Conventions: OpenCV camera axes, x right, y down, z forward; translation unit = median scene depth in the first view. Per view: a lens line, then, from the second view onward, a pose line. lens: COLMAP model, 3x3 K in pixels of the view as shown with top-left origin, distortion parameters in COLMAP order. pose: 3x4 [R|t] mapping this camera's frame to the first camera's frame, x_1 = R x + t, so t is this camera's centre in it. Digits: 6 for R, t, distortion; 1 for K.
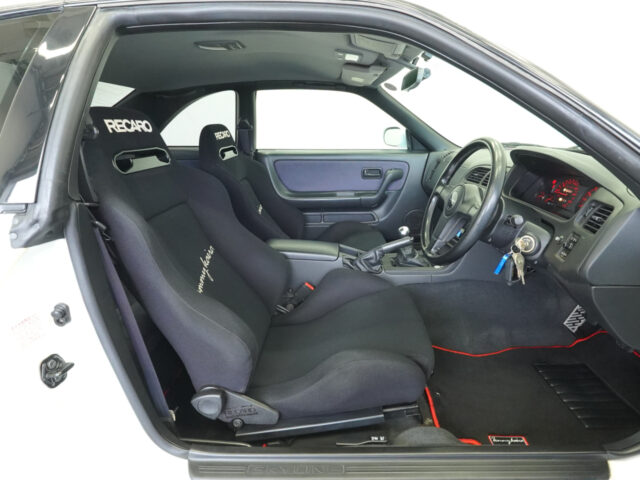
lens RADIAL K [[291.9, 0, 320.0], [0, 291.9, 240.0], [0, 0, 1]] dist [-0.000586, 0.000363]
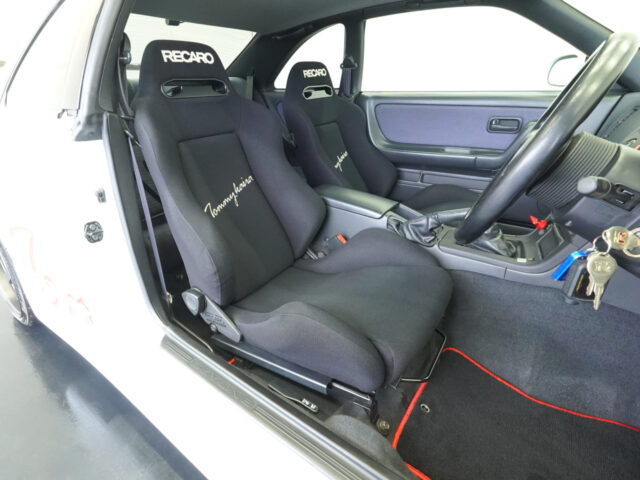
lens RADIAL K [[291.9, 0, 320.0], [0, 291.9, 240.0], [0, 0, 1]] dist [-0.000586, 0.000363]
pose [[0.822872, 0.242527, -0.513870, 0.469057], [-0.180020, 0.969024, 0.169074, 0.020994], [0.538957, -0.046619, 0.841042, 0.229056]]
